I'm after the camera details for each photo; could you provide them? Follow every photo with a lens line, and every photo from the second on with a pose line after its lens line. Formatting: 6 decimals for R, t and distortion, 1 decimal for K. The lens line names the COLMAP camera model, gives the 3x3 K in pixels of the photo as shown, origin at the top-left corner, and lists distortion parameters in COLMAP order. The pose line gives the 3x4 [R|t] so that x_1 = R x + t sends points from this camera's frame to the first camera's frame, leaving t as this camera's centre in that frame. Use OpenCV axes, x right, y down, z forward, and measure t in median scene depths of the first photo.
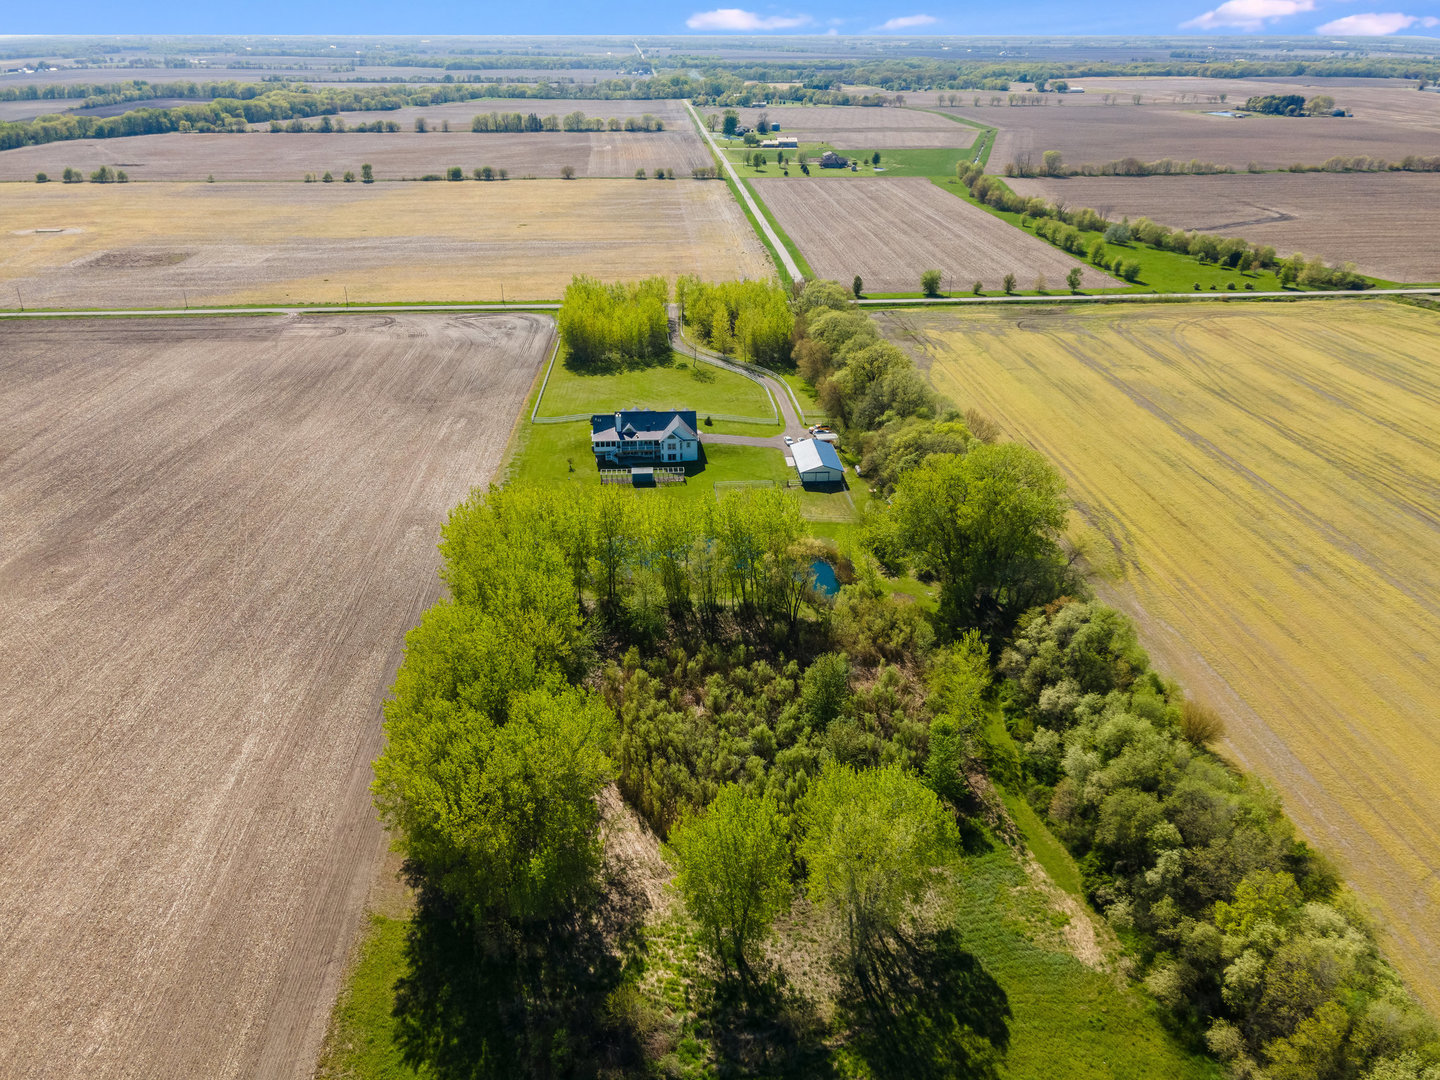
lens RADIAL K [[1103.3, 0, 720.0], [0, 1103.3, 540.0], [0, 0, 1]] dist [0.063611, 0.002871]
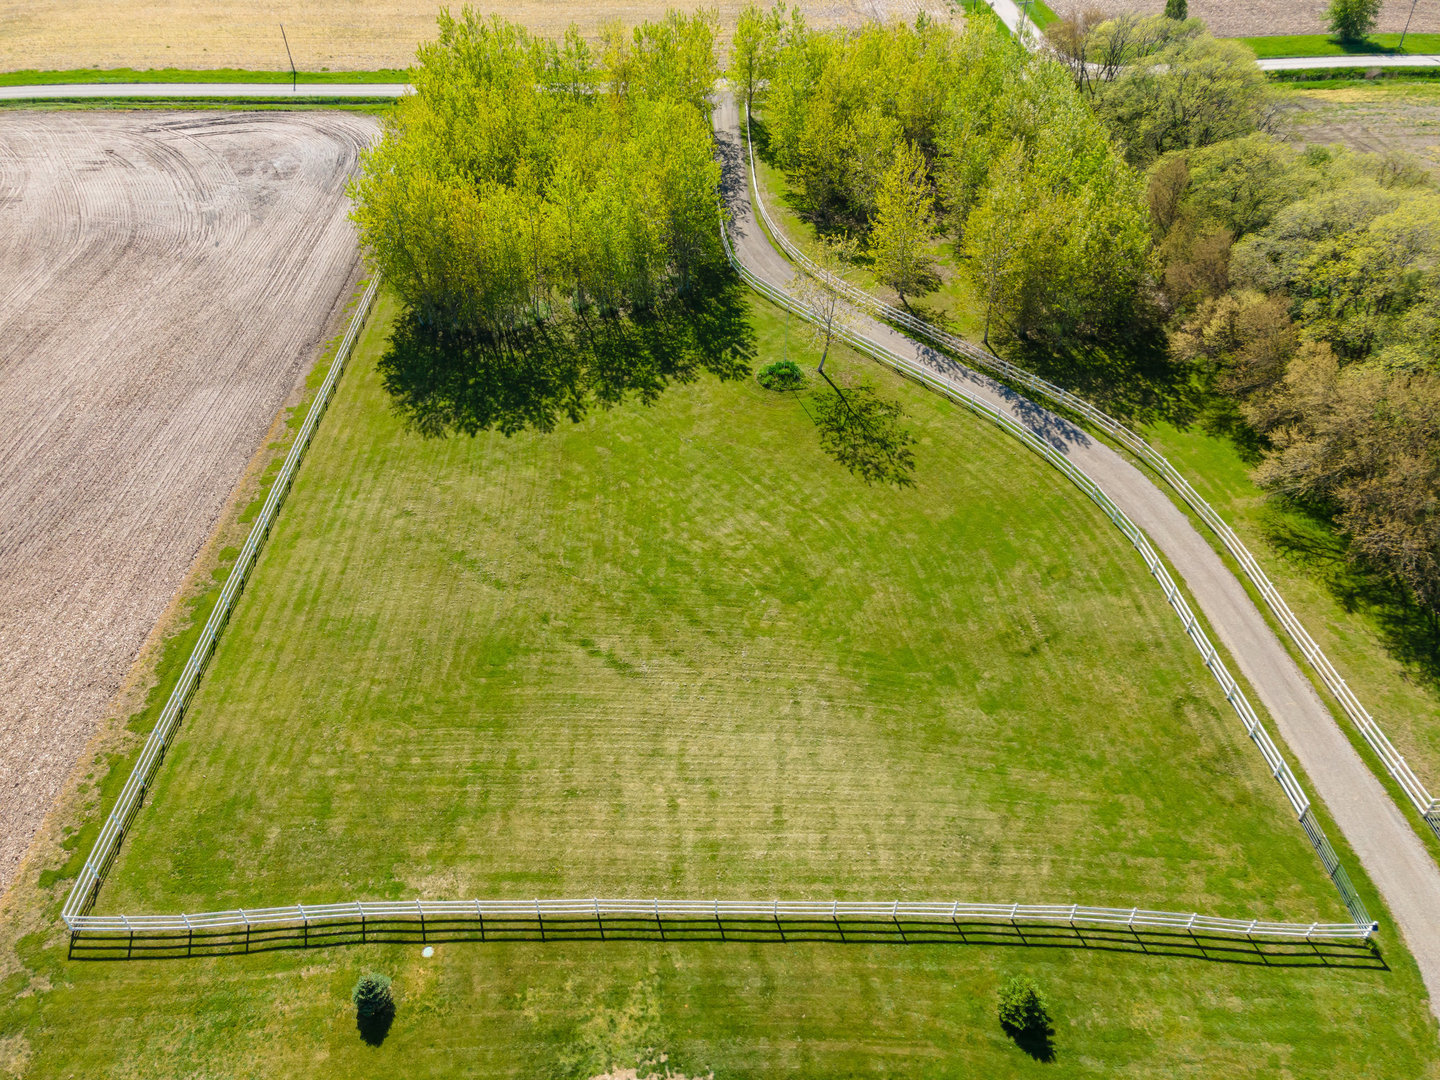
lens RADIAL K [[1103.3, 0, 720.0], [0, 1103.3, 540.0], [0, 0, 1]] dist [0.063611, 0.002871]
pose [[0.999946, 0.000729, -0.010363, -0.047093], [0.001833, 0.969500, 0.245086, -0.184116], [0.010226, -0.245092, 0.969446, 0.693629]]
